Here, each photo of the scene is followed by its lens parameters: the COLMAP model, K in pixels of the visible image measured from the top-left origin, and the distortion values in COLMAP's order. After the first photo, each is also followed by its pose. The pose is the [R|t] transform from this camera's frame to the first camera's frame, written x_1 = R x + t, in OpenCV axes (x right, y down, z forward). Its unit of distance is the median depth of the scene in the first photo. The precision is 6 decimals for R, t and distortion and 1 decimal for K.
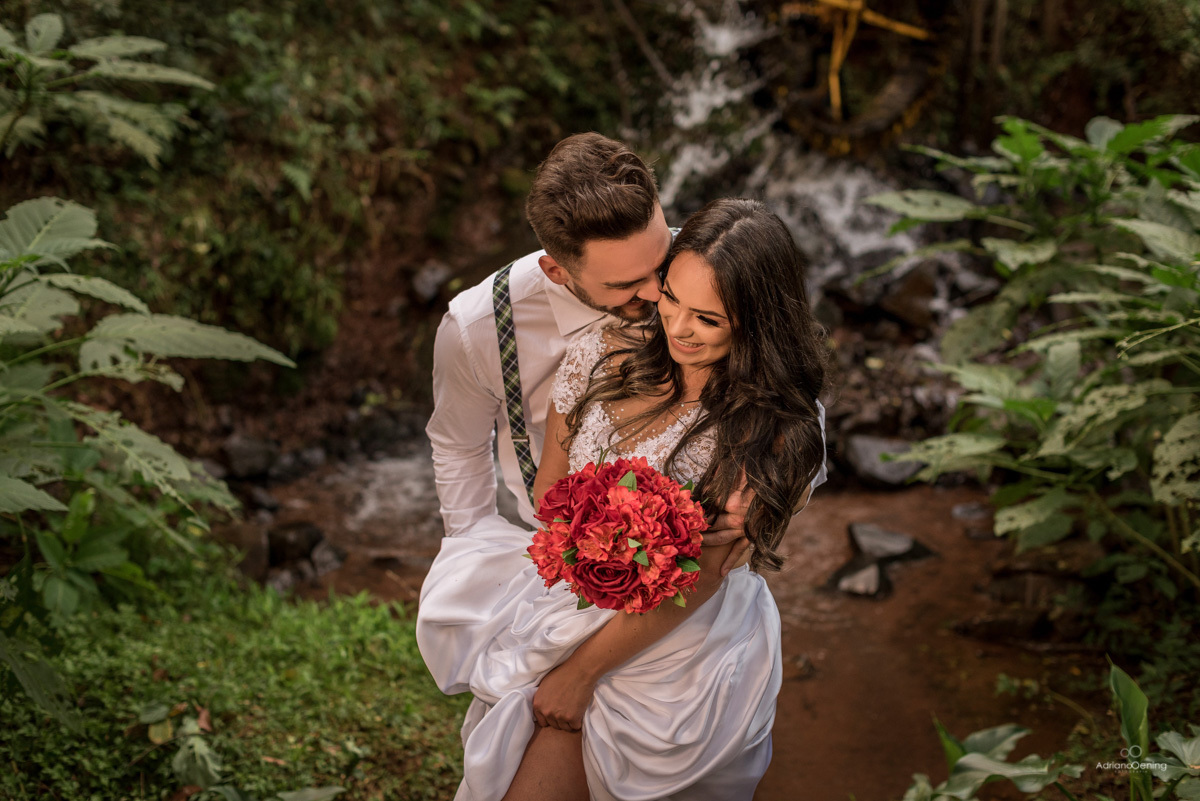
lens RADIAL K [[1723.0, 0, 600.0], [0, 1723.0, 400.5], [0, 0, 1]] dist [0.000829, -0.066433]
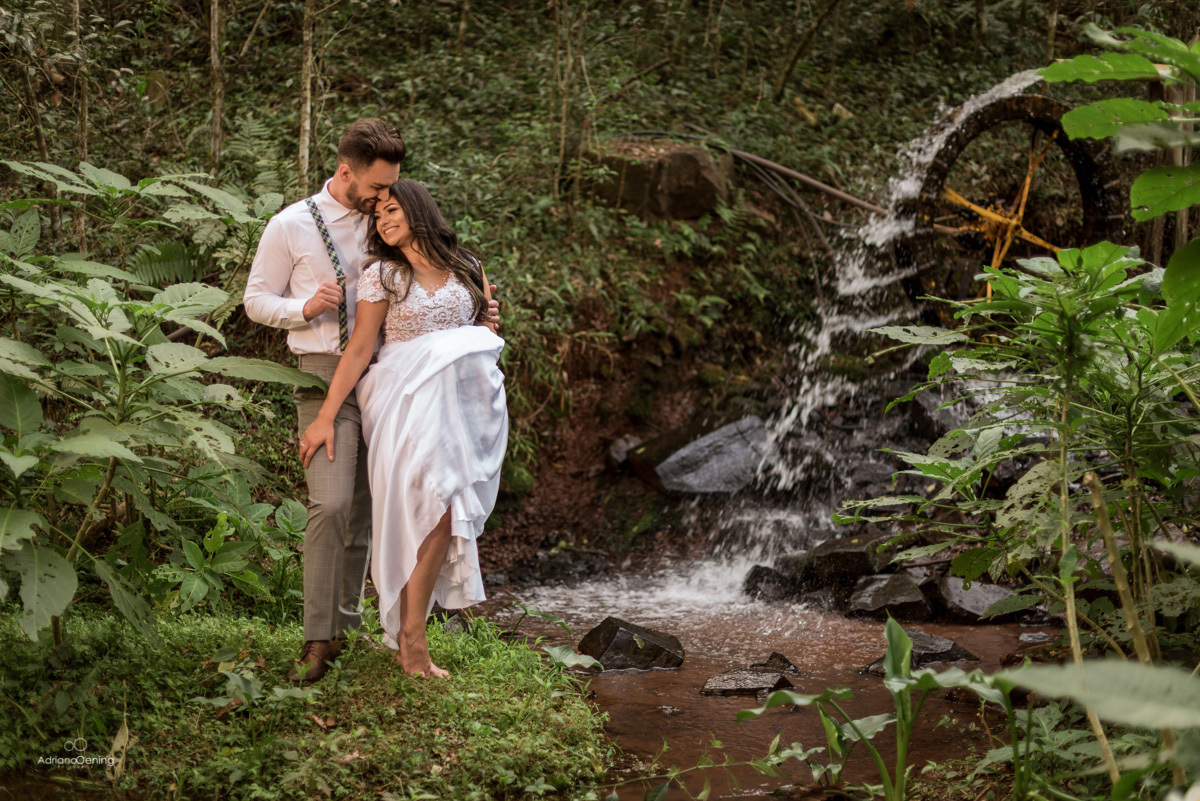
lens RADIAL K [[1679.0, 0, 600.0], [0, 1679.0, 400.5], [0, 0, 1]] dist [-0.027902, -0.027172]
pose [[0.973112, 0.025034, -0.228968, 0.150273], [-0.063412, 0.984779, -0.161833, 0.085493], [0.221432, 0.172001, 0.959887, -0.103067]]
